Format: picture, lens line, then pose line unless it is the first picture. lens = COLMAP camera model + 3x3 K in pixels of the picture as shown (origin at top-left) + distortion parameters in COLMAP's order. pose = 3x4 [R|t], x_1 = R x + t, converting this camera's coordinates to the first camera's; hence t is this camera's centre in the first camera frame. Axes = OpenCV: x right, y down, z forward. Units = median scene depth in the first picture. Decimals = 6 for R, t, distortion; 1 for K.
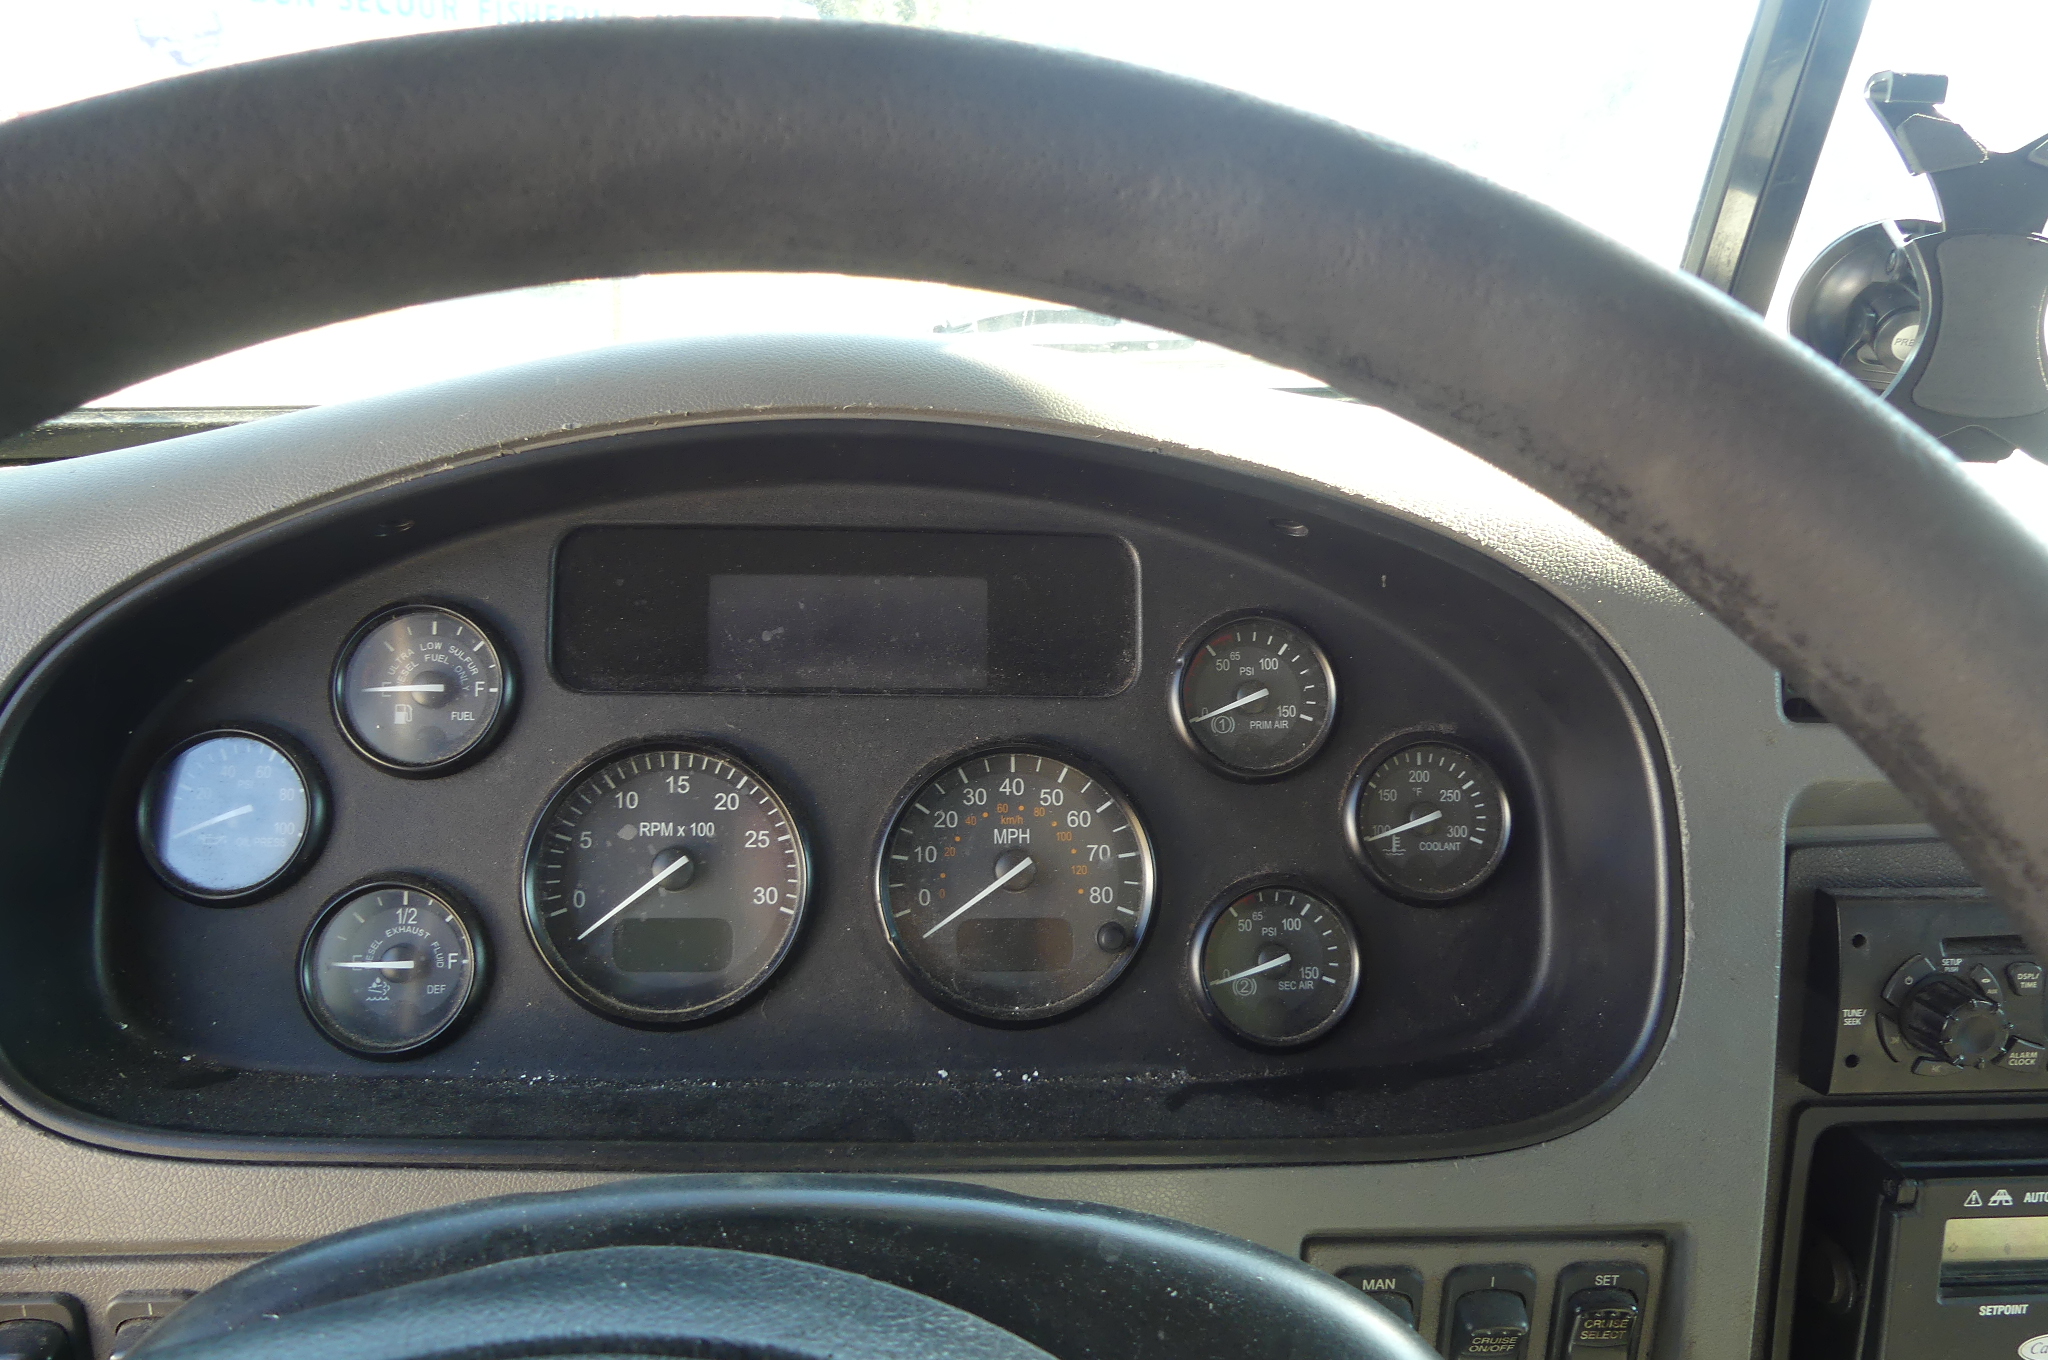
lens RADIAL K [[1569.5, 0, 1020.0], [0, 1569.5, 678.0], [0, 0, 1]] dist [-0.008930, 0.013190]
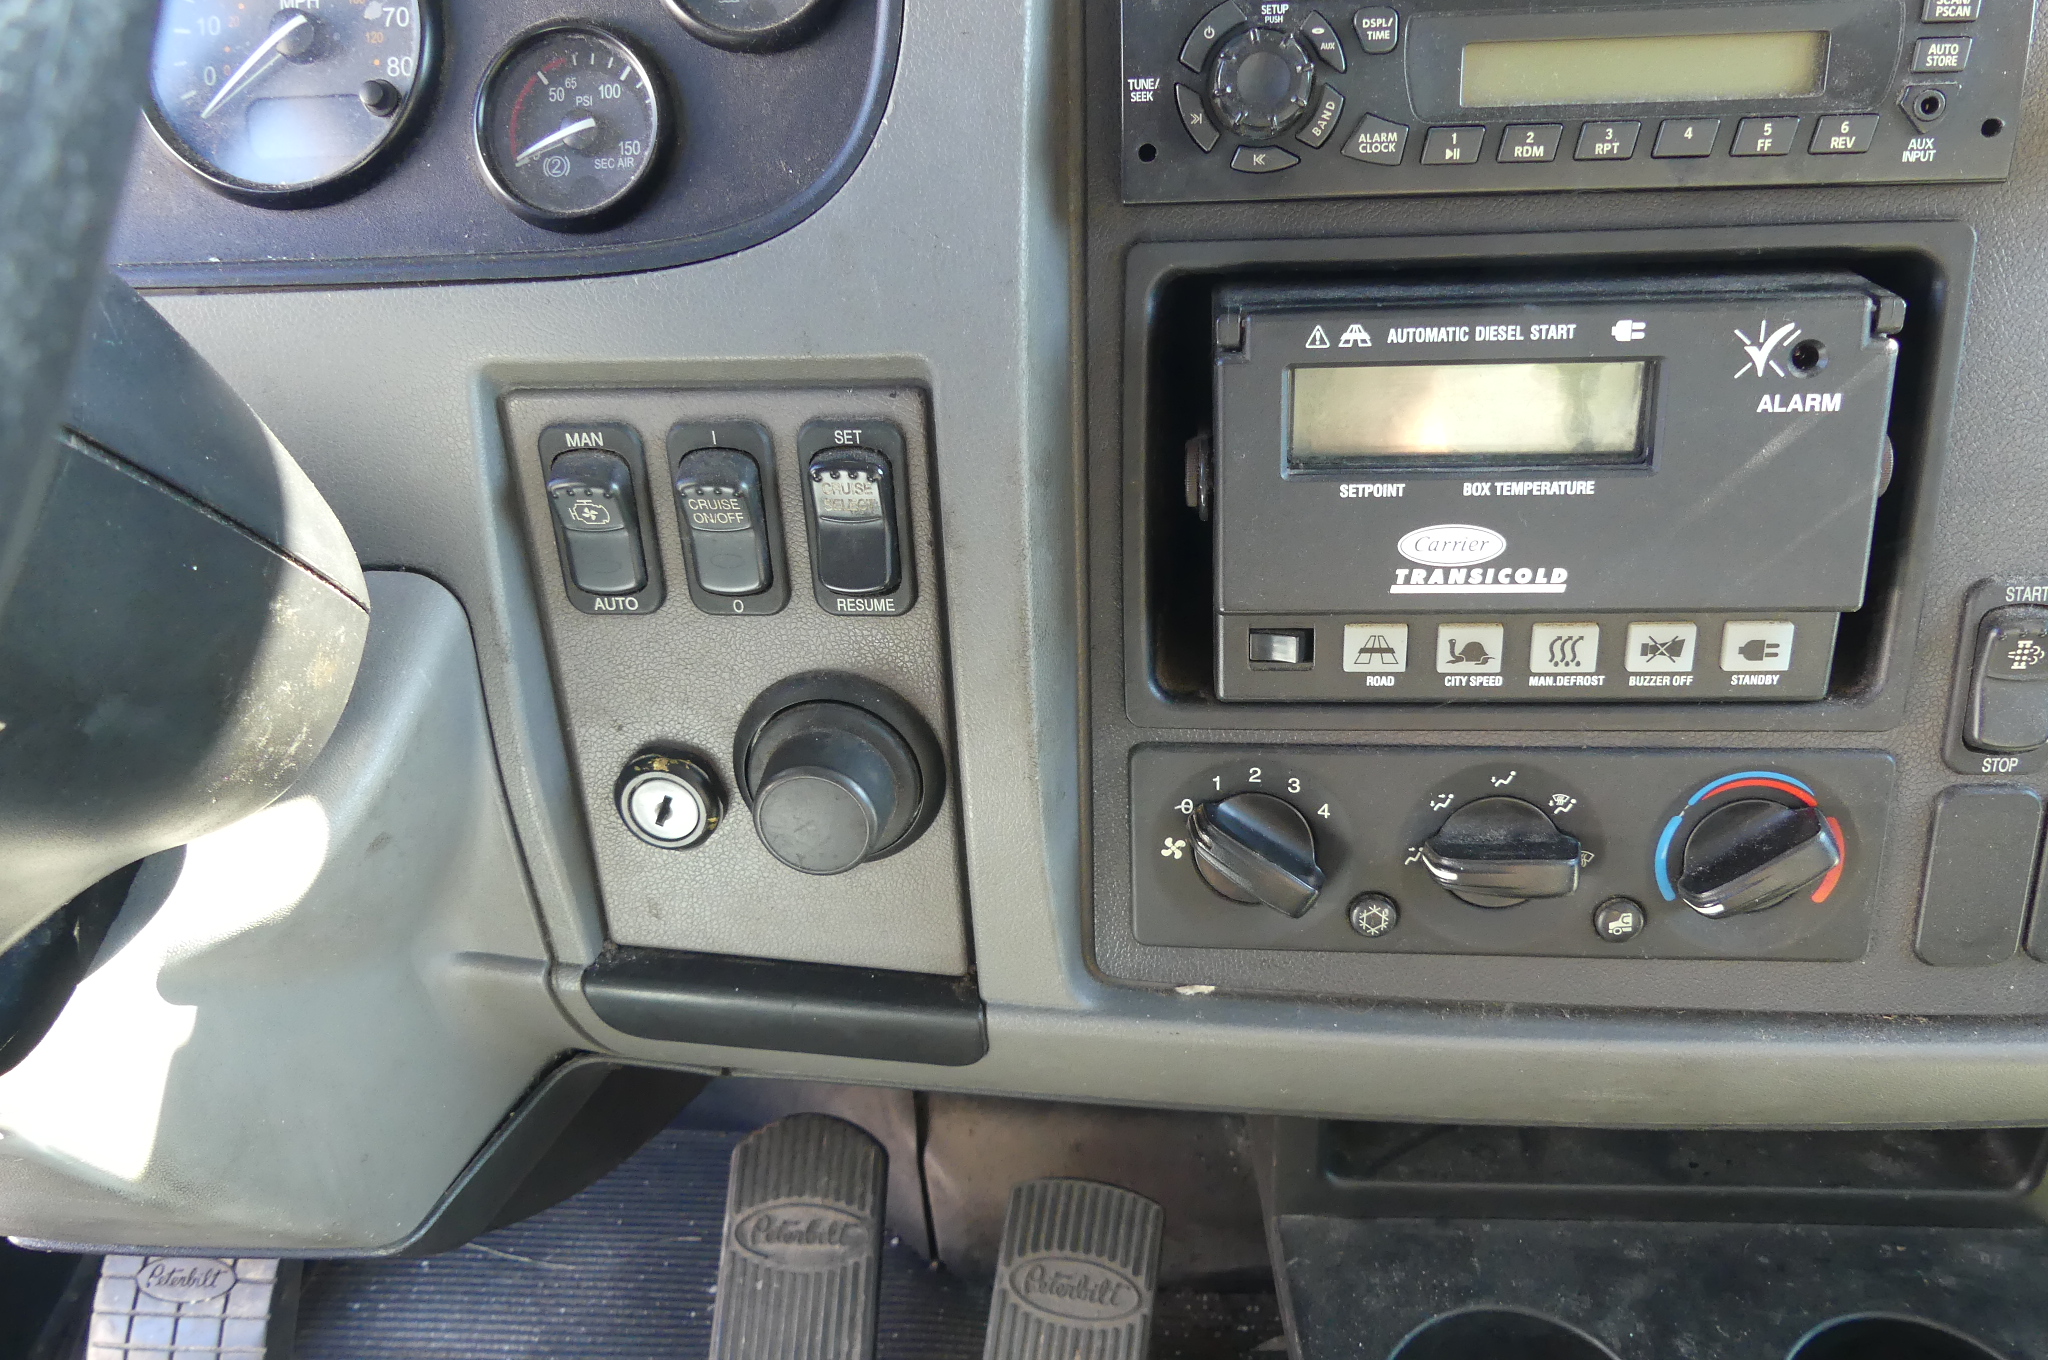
lens RADIAL K [[1569.5, 0, 1024.7], [0, 1569.5, 678.2], [0, 0, 1]] dist [-0.008930, 0.013190]
pose [[0.982460, 0.014842, -0.185882, 0.565095], [0.015273, 0.987074, 0.159538, 0.344032], [0.185847, -0.159579, 0.969534, 0.171317]]
